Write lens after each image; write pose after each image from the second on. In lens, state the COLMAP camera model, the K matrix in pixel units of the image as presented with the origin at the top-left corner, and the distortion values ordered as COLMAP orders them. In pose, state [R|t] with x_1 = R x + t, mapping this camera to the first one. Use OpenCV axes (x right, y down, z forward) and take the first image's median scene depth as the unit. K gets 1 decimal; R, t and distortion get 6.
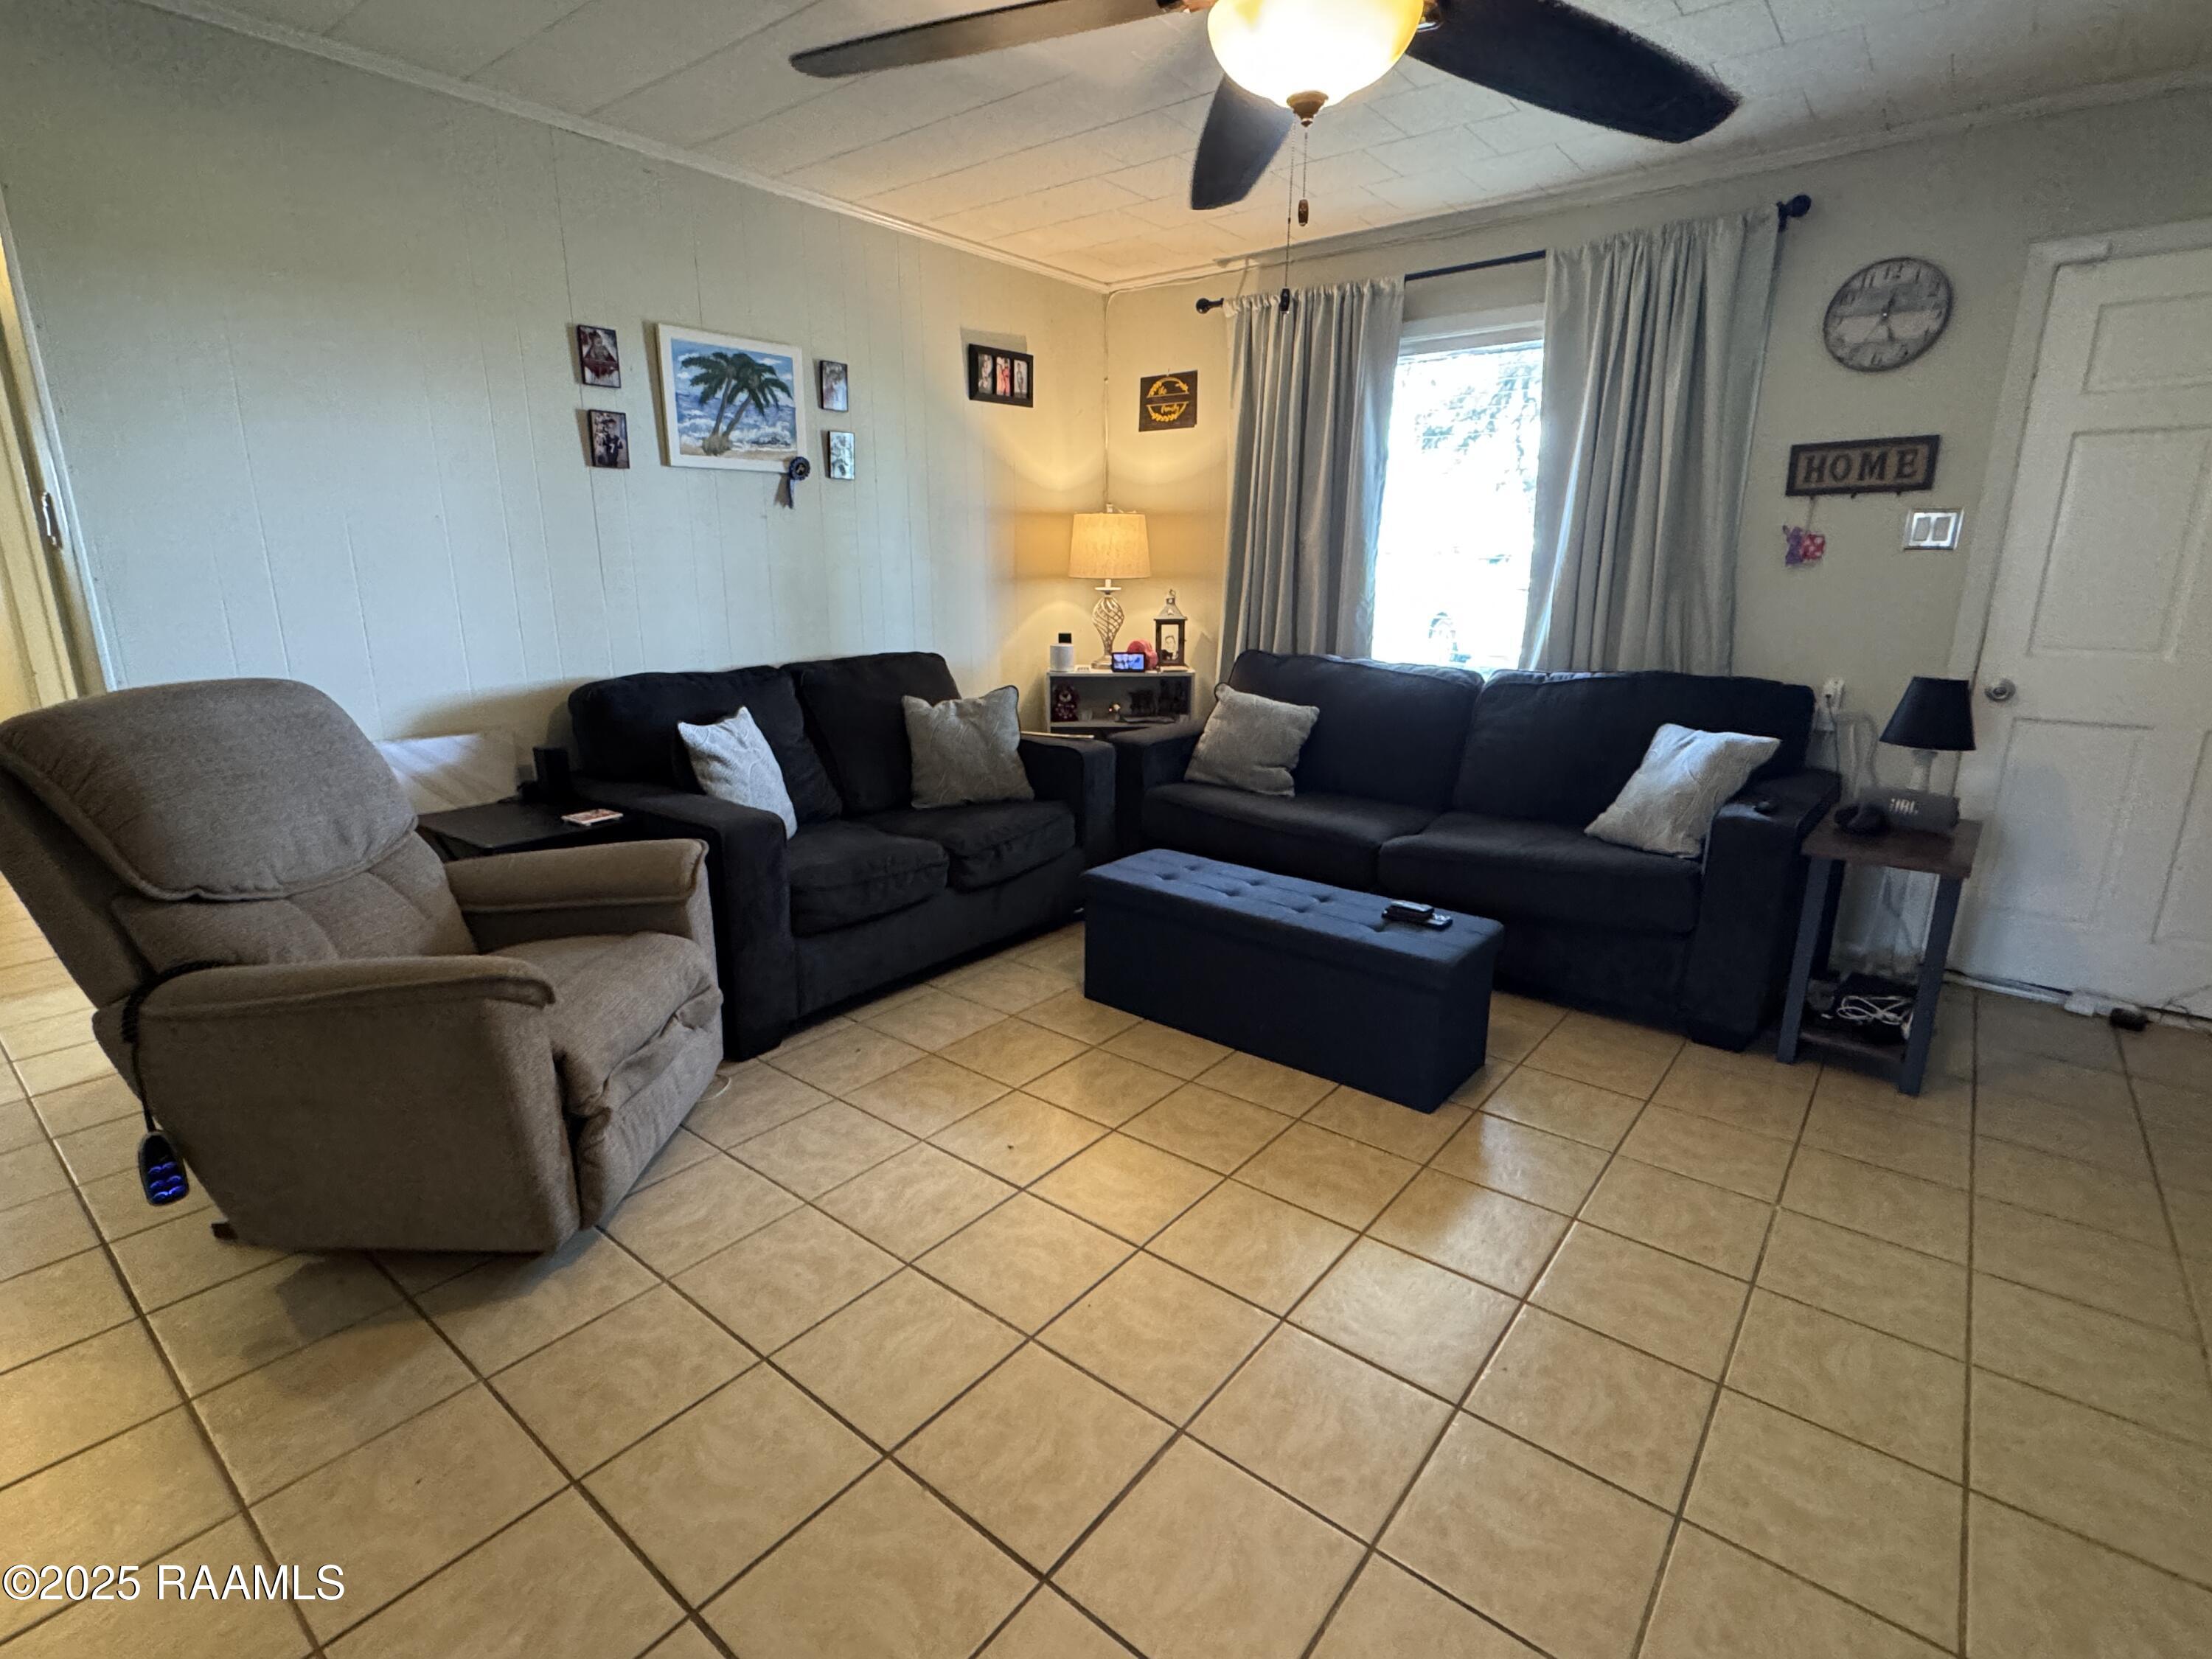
lens RADIAL K [[1068.9, 0, 1100.1], [0, 1068.9, 831.0], [0, 0, 1]] dist [-0.002285, 0.000287]
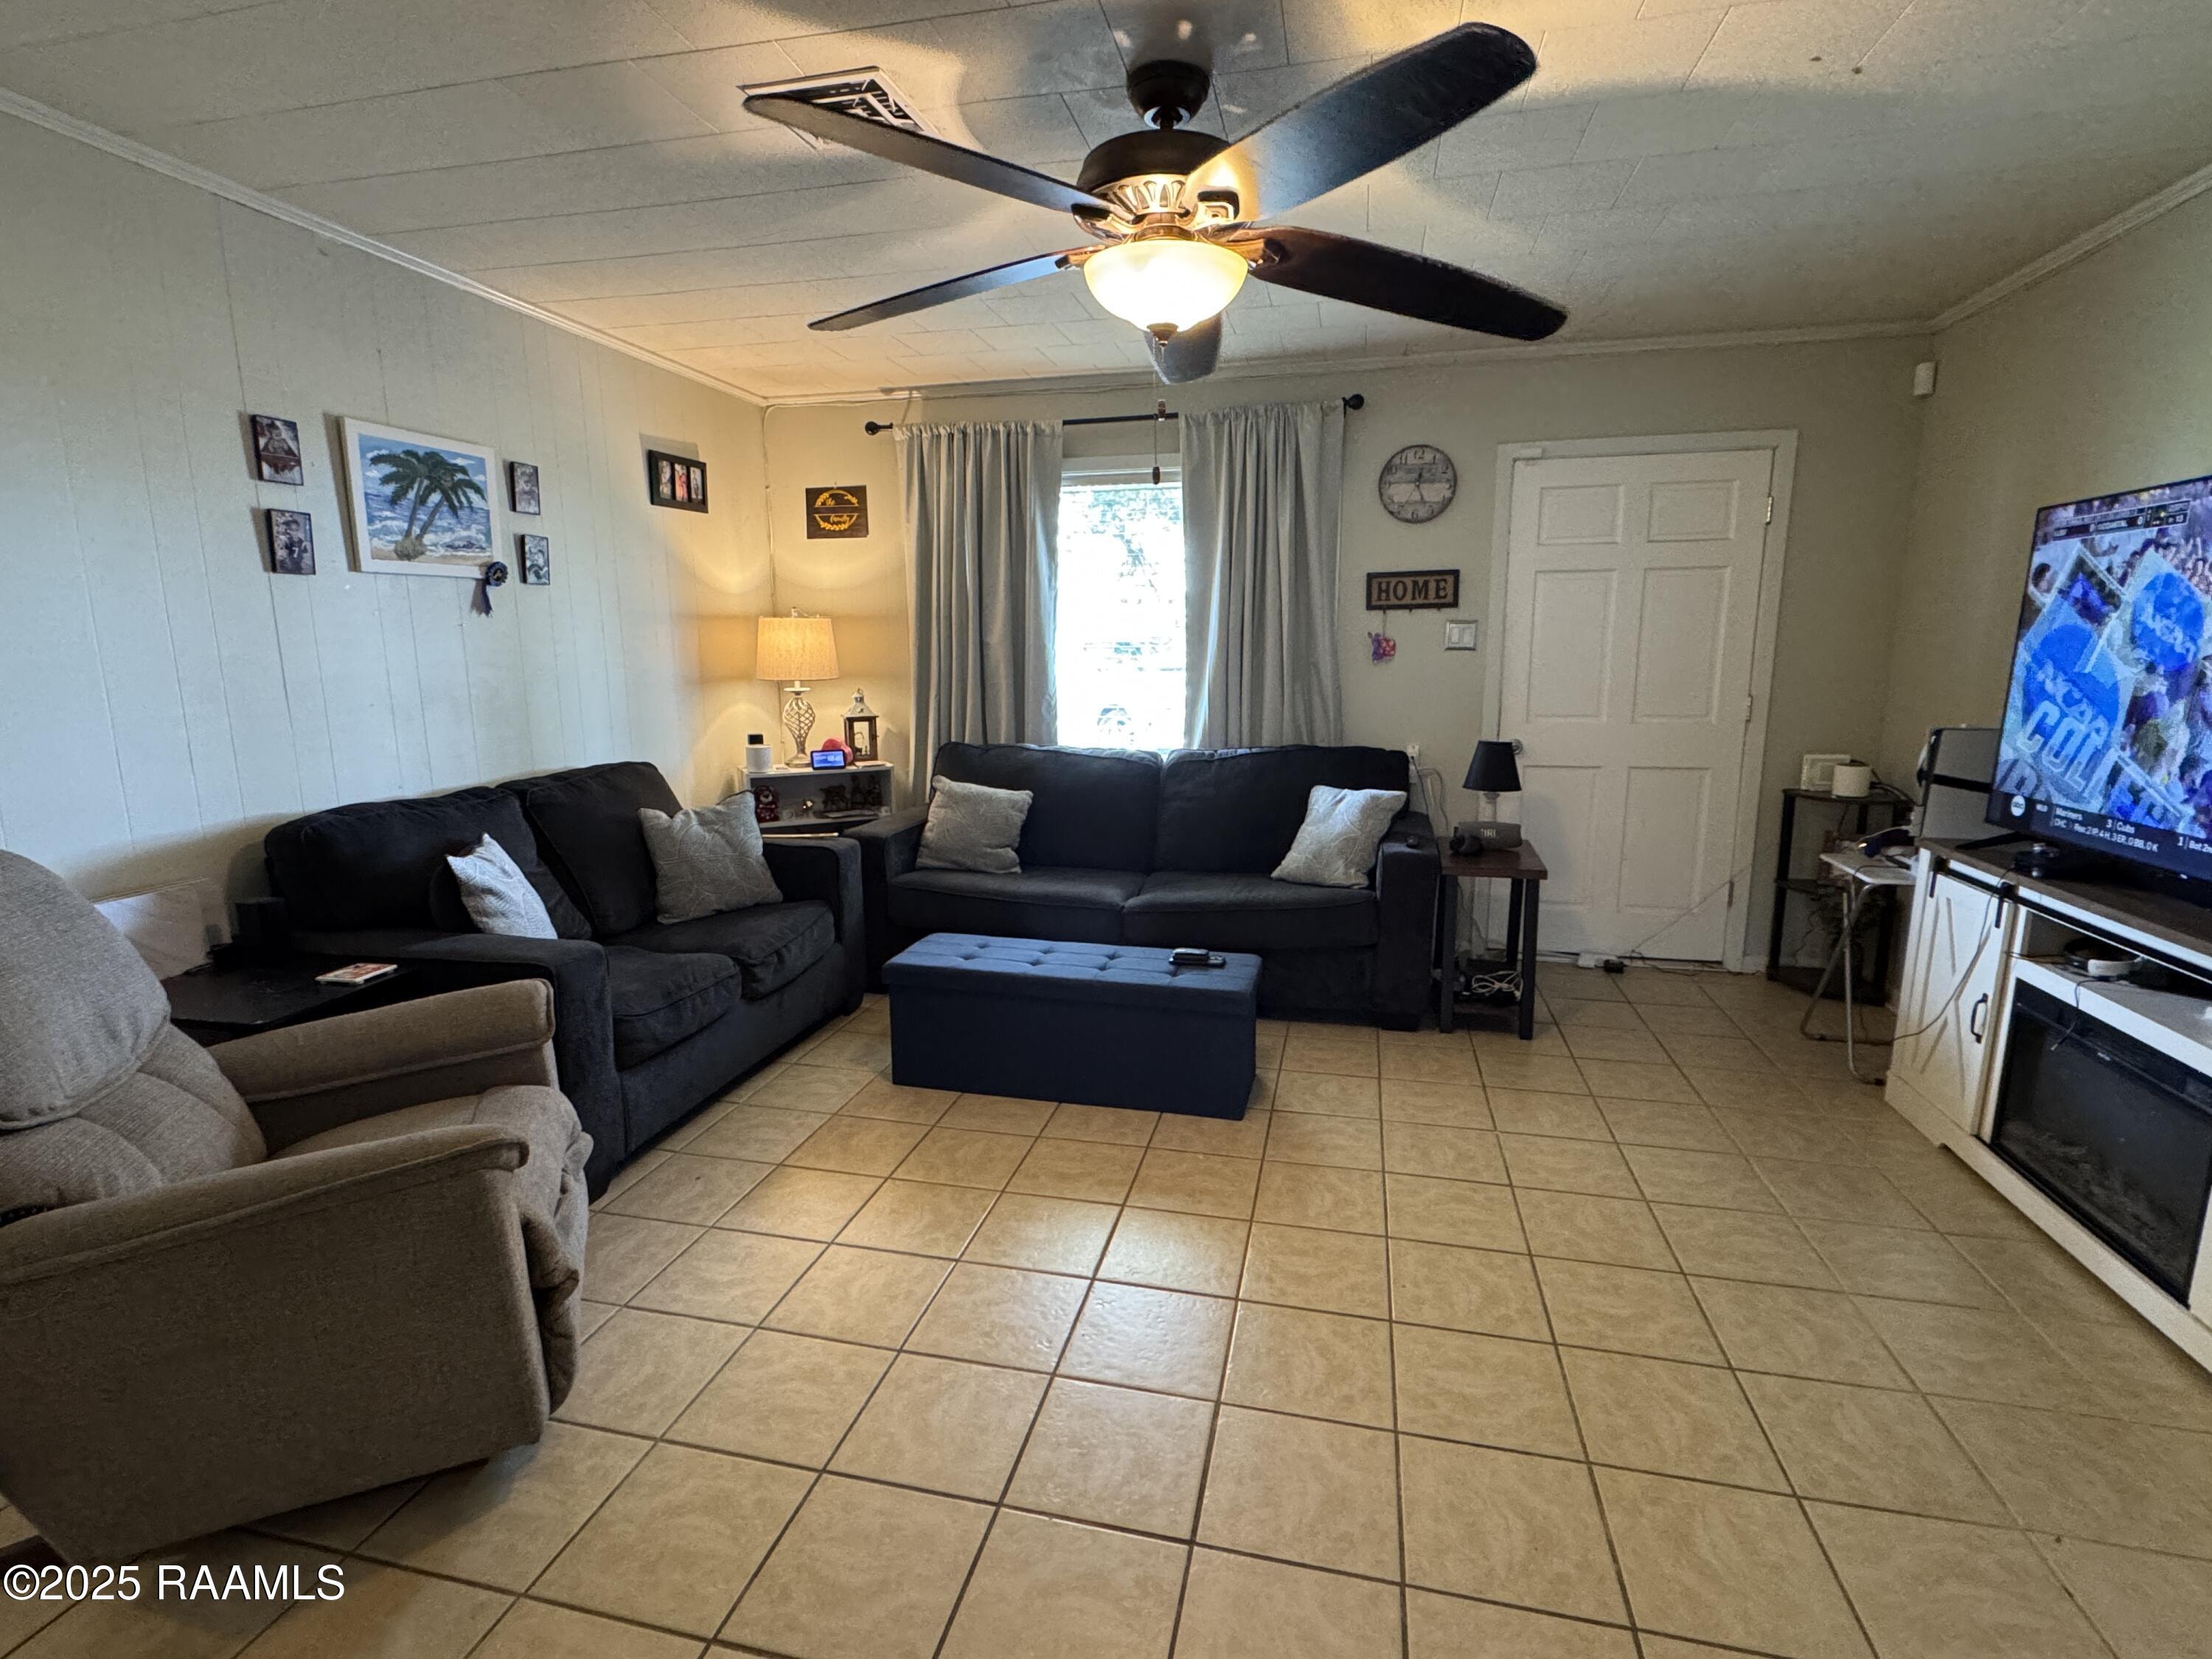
lens RADIAL K [[1068.9, 0, 1100.1], [0, 1068.9, 831.0], [0, 0, 1]] dist [-0.002285, 0.000287]
pose [[0.902275, -0.083278, 0.423042, -0.253764], [0.114570, 0.992204, -0.049039, -0.014198], [-0.415661, 0.092715, 0.904782, -0.042285]]
